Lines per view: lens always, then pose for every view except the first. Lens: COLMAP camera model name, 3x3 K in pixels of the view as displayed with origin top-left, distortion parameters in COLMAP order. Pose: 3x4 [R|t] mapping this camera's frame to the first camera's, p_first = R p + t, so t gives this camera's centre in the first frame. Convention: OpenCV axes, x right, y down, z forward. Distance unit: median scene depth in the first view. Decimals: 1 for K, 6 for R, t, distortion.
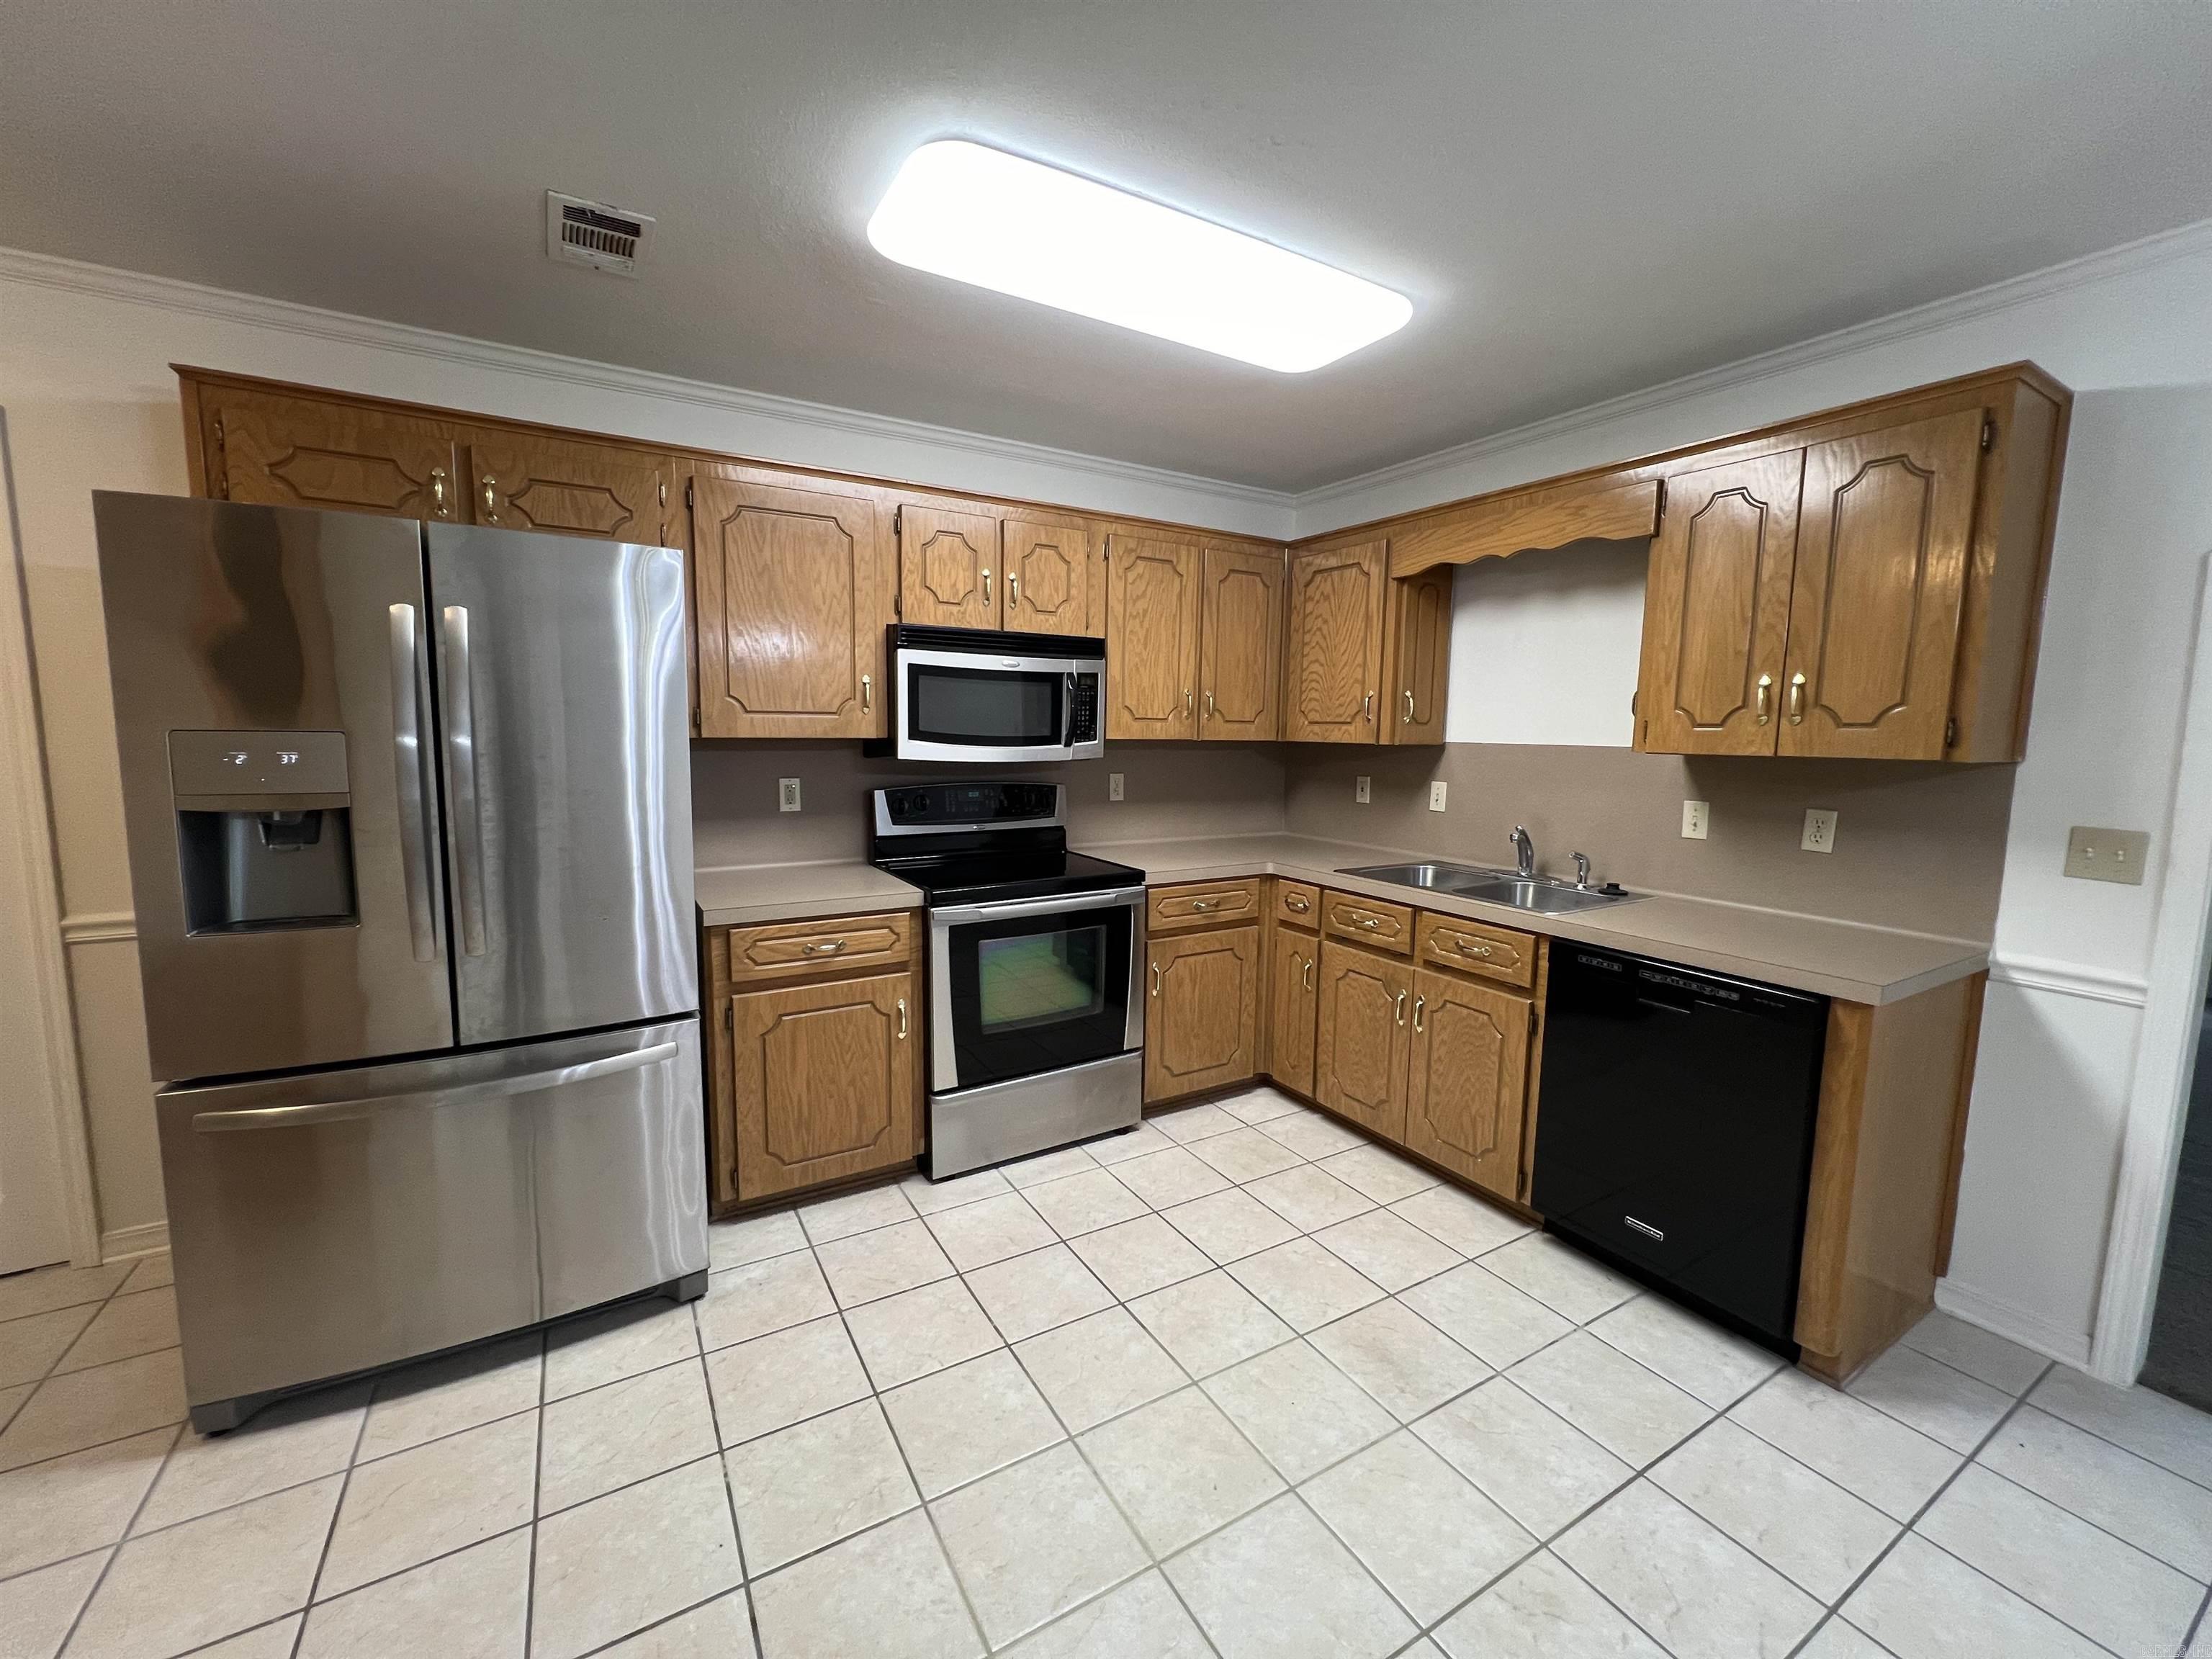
lens RADIAL K [[881.5, 0, 1104.4], [0, 881.5, 829.8], [0, 0, 1]] dist [-0.000744, -0.000167]
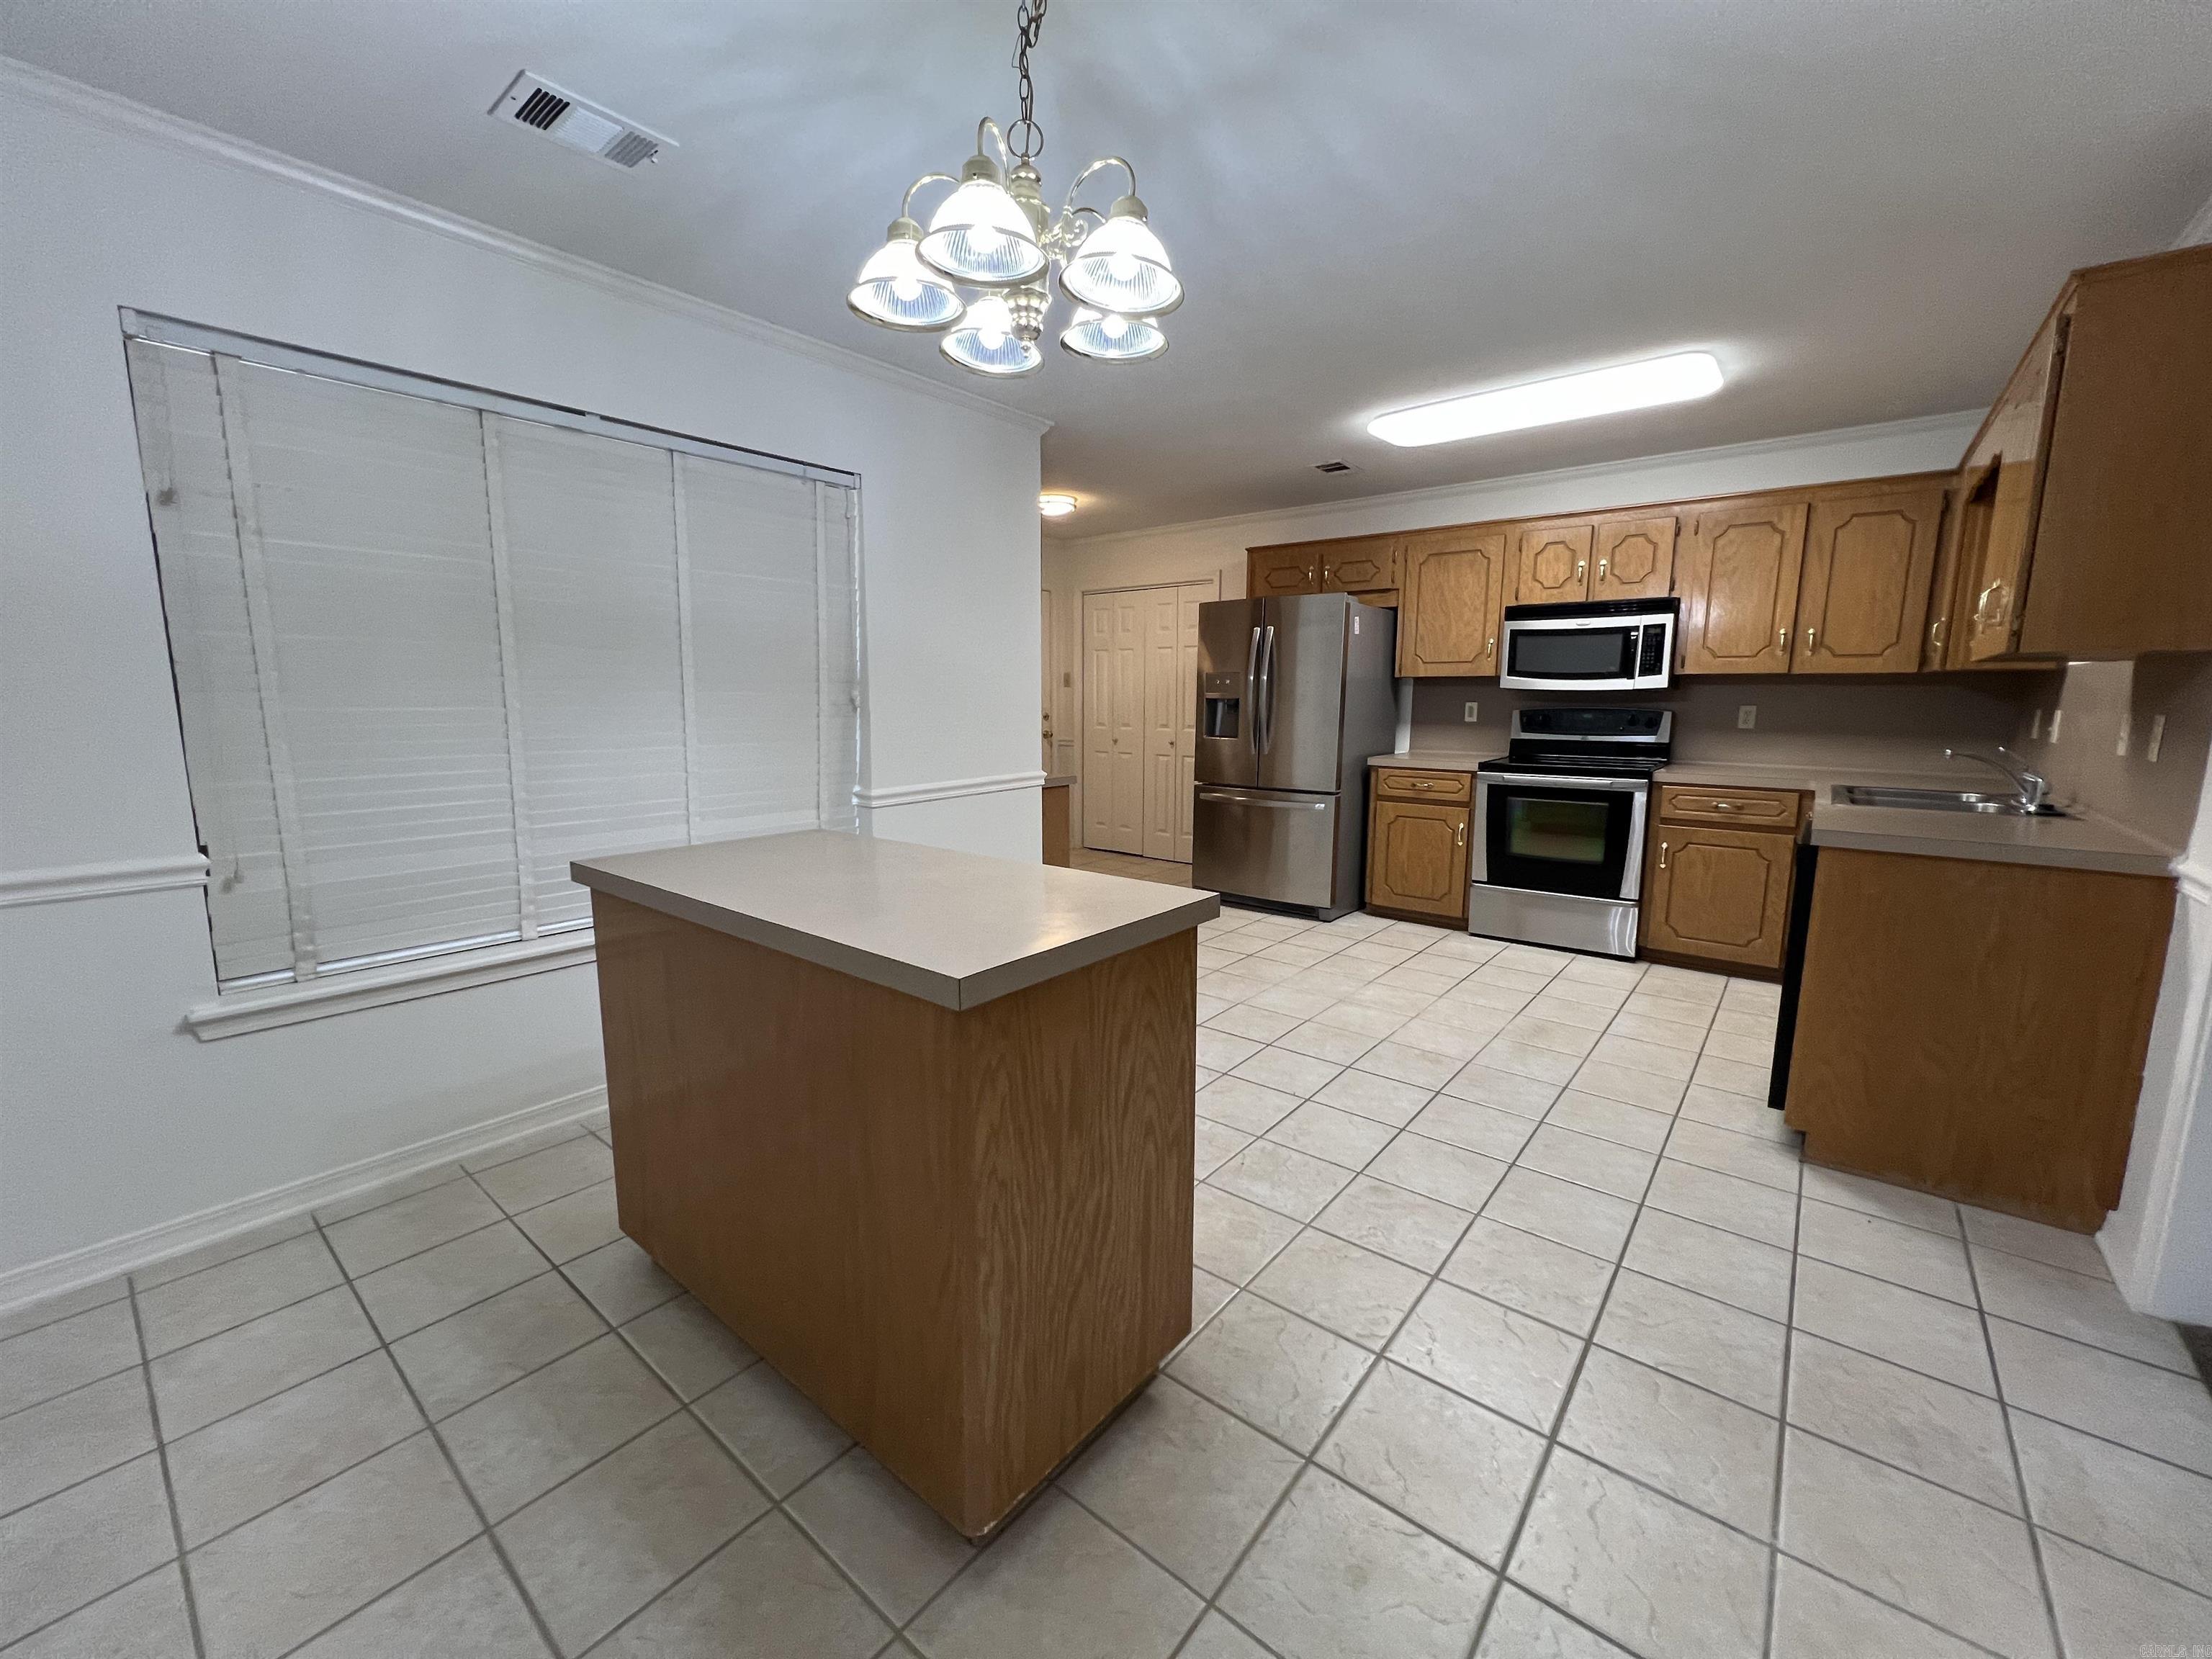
lens RADIAL K [[881.5, 0, 1098.3], [0, 881.5, 827.7], [0, 0, 1]] dist [-0.000744, -0.000167]
pose [[0.346640, 0.129605, -0.929001, 1.083513], [-0.108224, 0.989320, 0.097638, 0.100886], [0.931734, 0.066695, 0.356965, -0.287916]]
